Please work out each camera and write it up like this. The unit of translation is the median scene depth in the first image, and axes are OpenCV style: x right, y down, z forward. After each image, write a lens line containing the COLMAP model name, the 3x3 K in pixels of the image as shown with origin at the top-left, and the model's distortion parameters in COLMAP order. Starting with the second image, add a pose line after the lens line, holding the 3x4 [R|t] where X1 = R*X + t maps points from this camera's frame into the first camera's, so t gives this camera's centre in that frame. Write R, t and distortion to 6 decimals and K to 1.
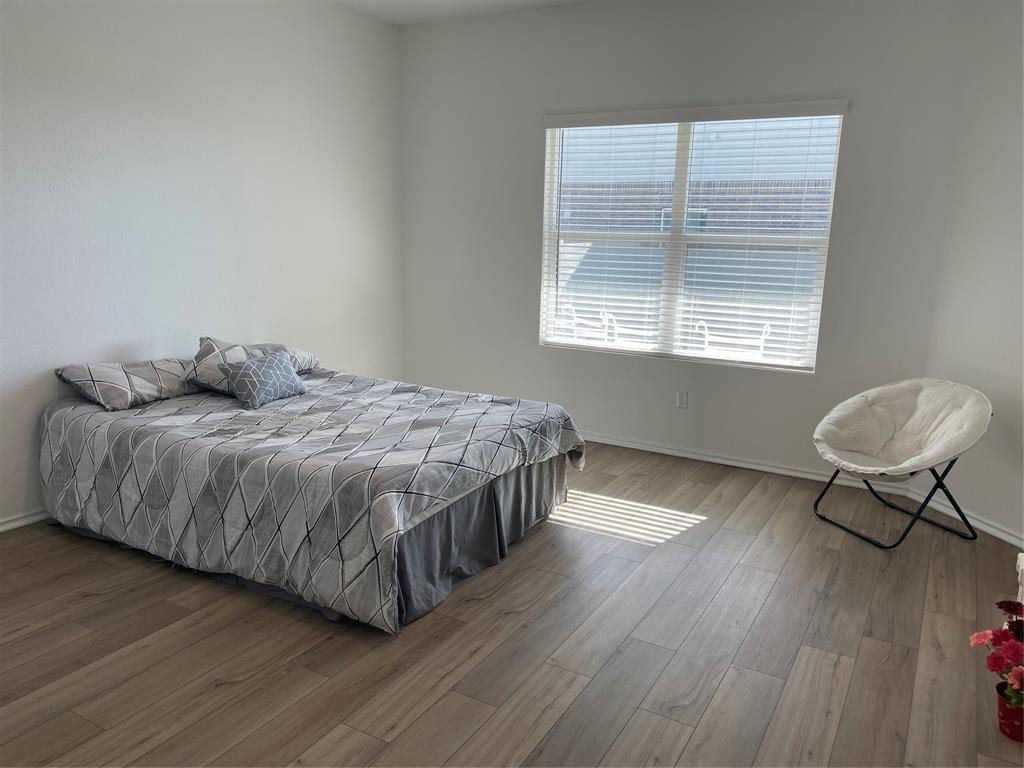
lens RADIAL K [[770.1, 0, 510.8], [0, 770.1, 384.0], [0, 0, 1]] dist [0.091191, -0.114855]
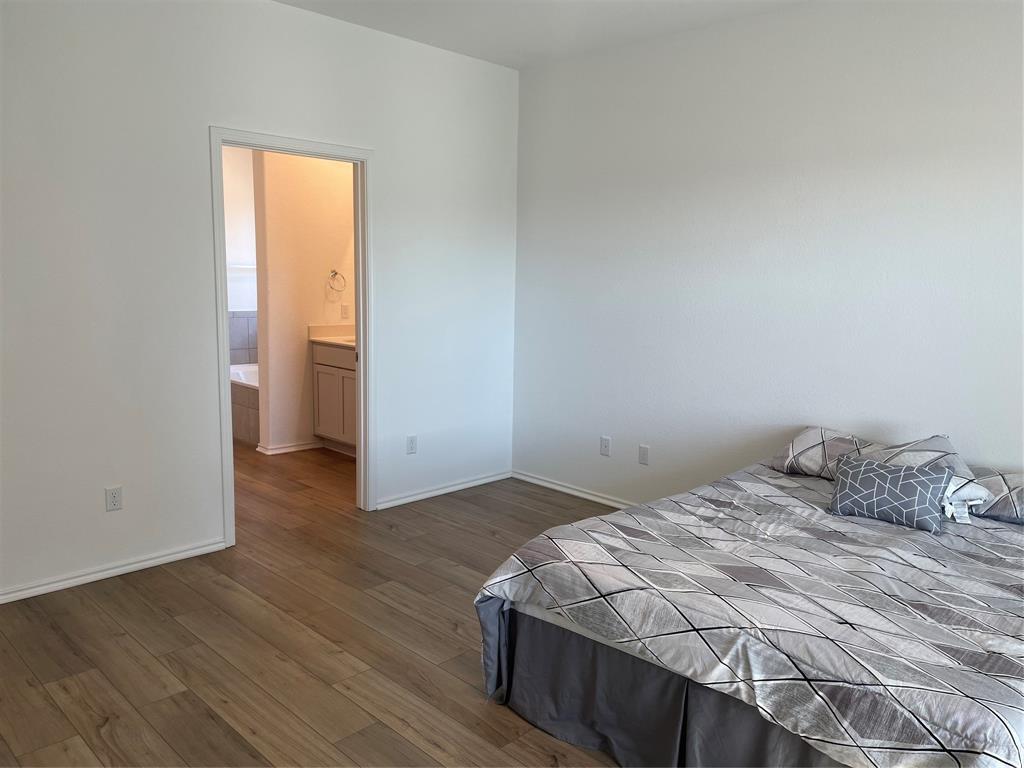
lens RADIAL K [[770.1, 0, 510.5], [0, 770.1, 389.3], [0, 0, 1]] dist [0.091191, -0.114855]
pose [[-0.259919, 0.116184, -0.958615, 0.628444], [-0.221038, 0.959218, 0.176189, -0.193178], [0.939992, 0.257685, -0.223638, 0.979835]]
